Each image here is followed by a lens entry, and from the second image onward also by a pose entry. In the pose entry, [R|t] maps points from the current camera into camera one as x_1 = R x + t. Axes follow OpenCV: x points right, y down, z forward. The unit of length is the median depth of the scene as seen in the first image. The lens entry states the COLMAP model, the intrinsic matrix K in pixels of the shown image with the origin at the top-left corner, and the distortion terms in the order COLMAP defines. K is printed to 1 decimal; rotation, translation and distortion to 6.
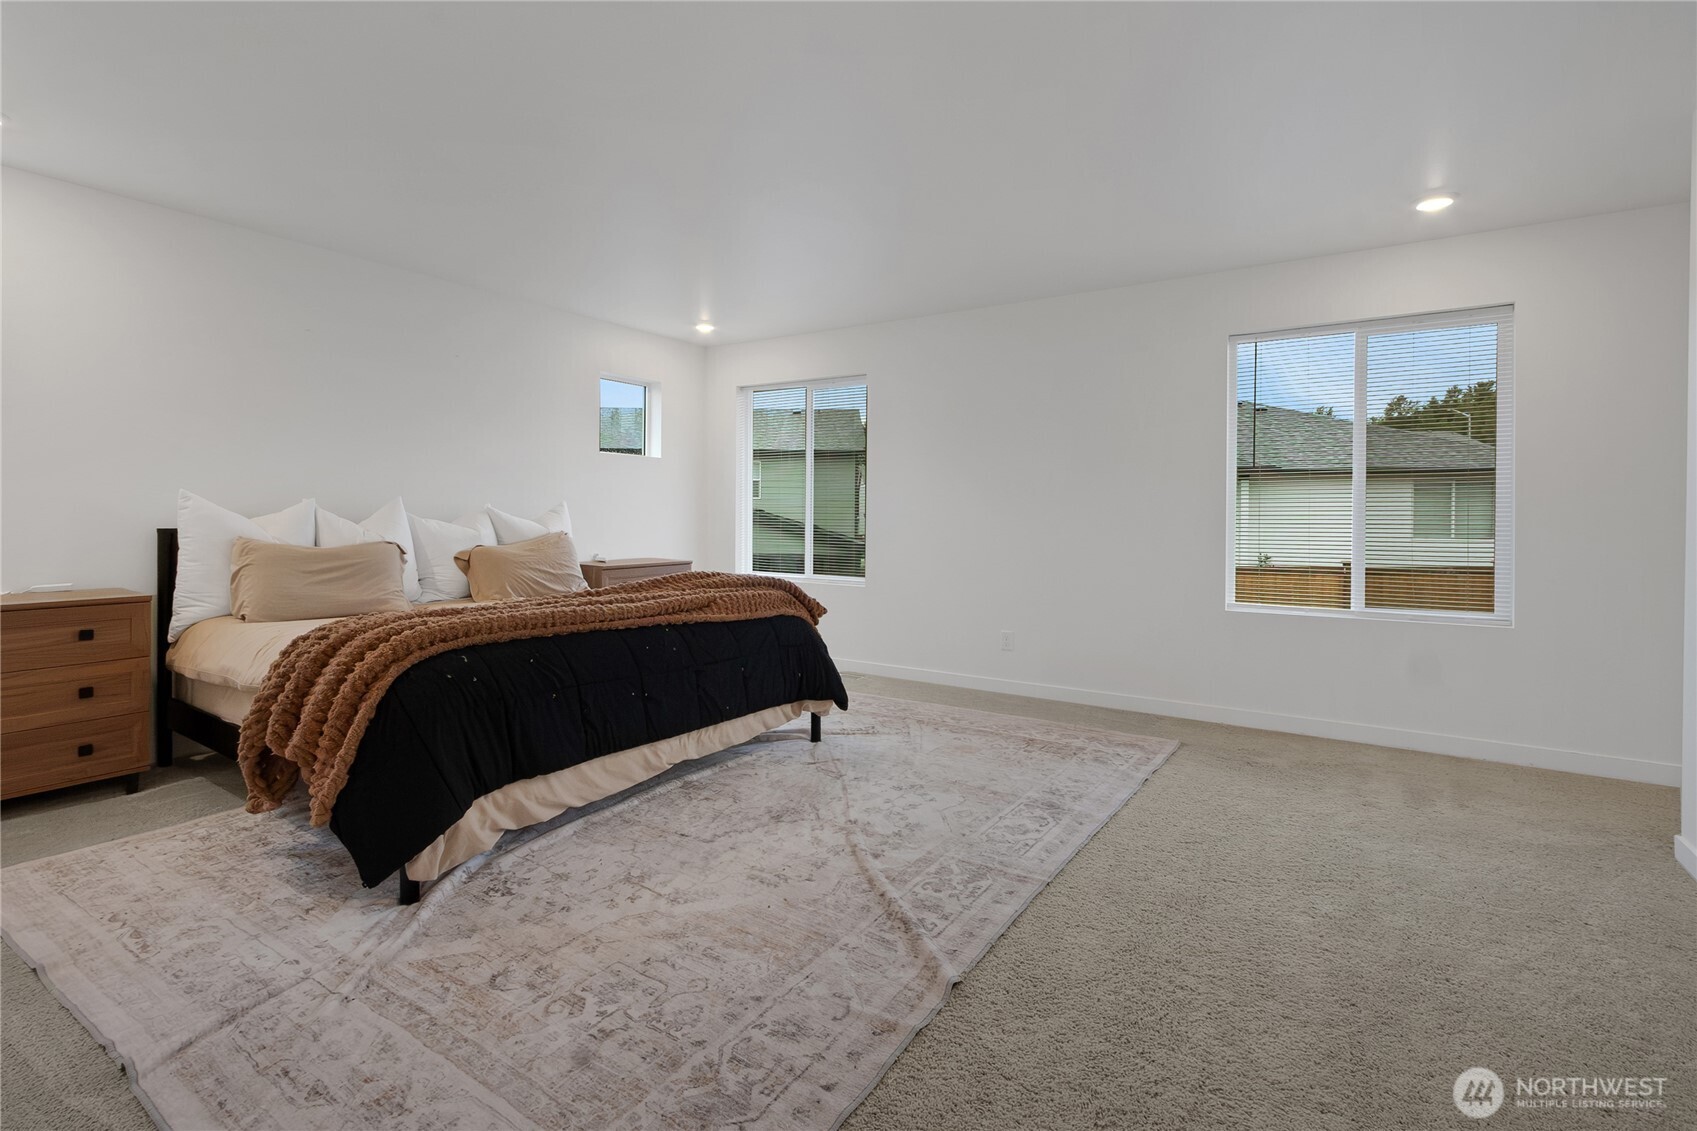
lens RADIAL K [[805.0, 0, 811.1], [0, 805.0, 514.6], [0, 0, 1]] dist [-0.000726, -0.000393]
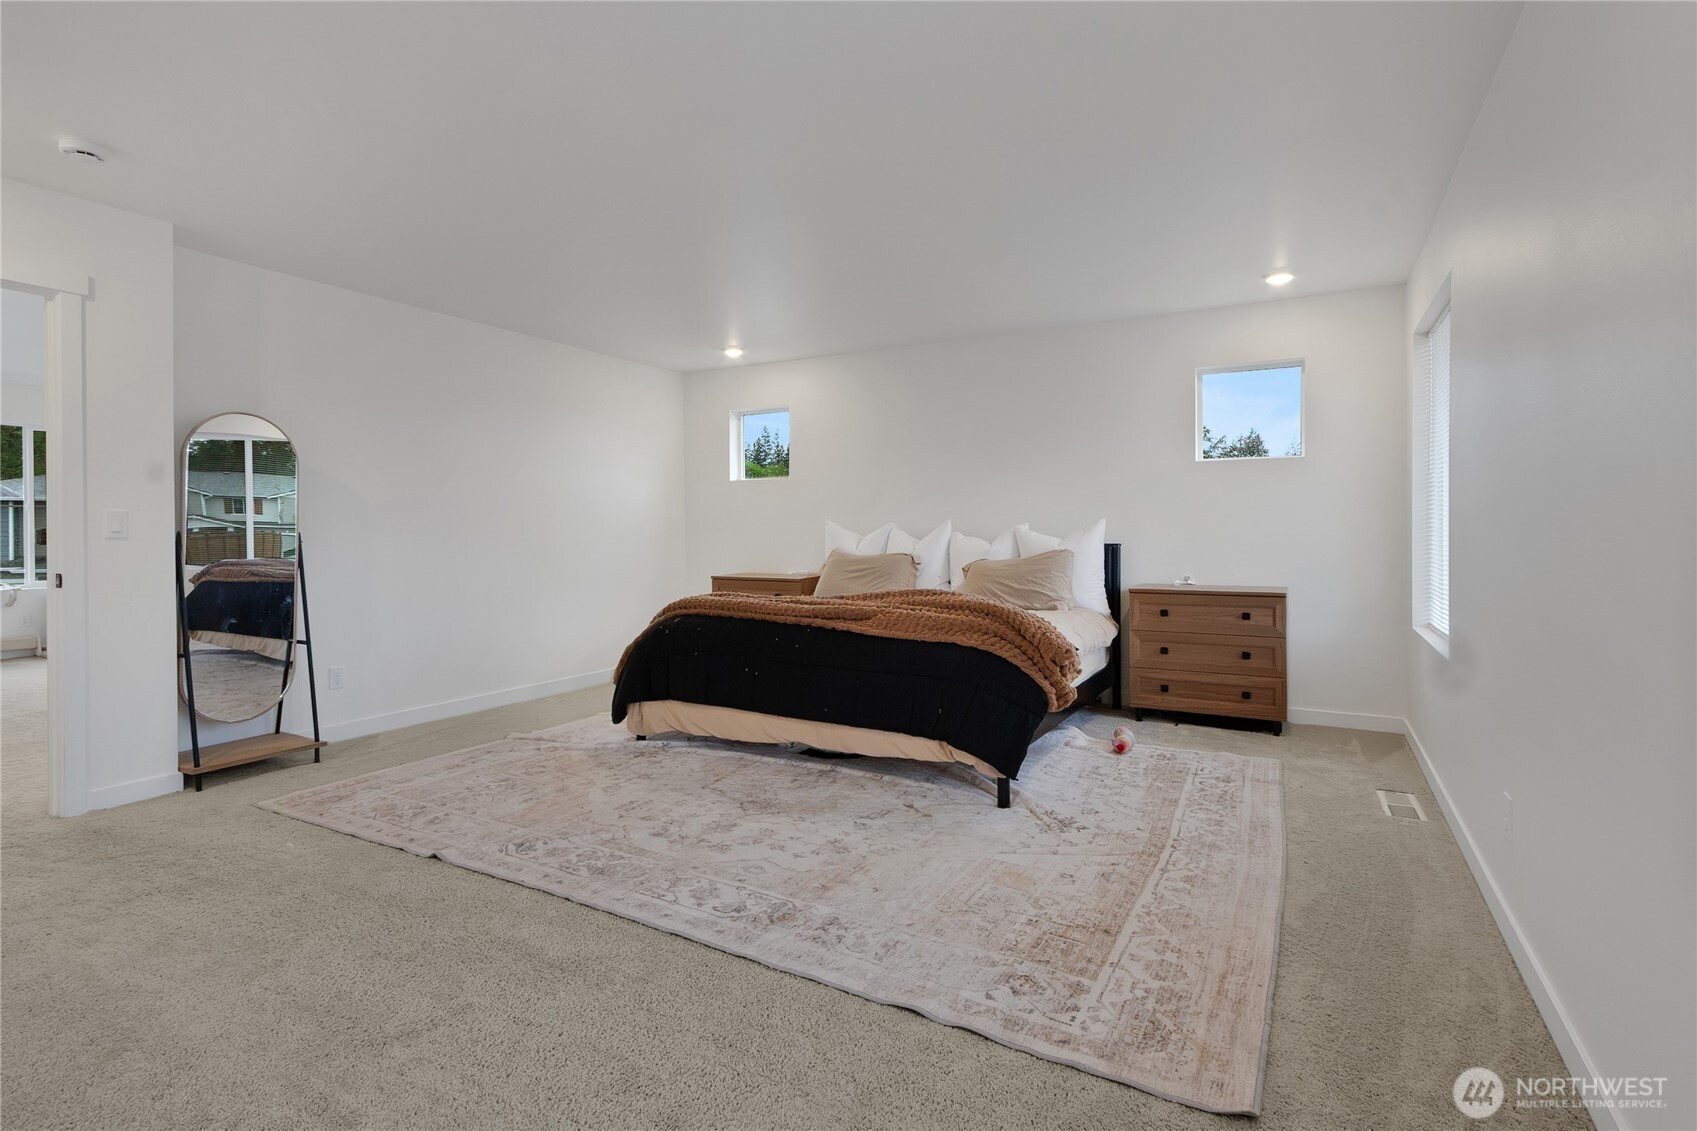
lens RADIAL K [[805.0, 0, 846.4], [0, 805.0, 557.2], [0, 0, 1]] dist [-0.000726, -0.000393]
pose [[0.094527, 0.021929, -0.995281, 1.076644], [0.001313, 0.999754, 0.022152, 0.012955], [0.995521, -0.003401, 0.094475, 1.030844]]
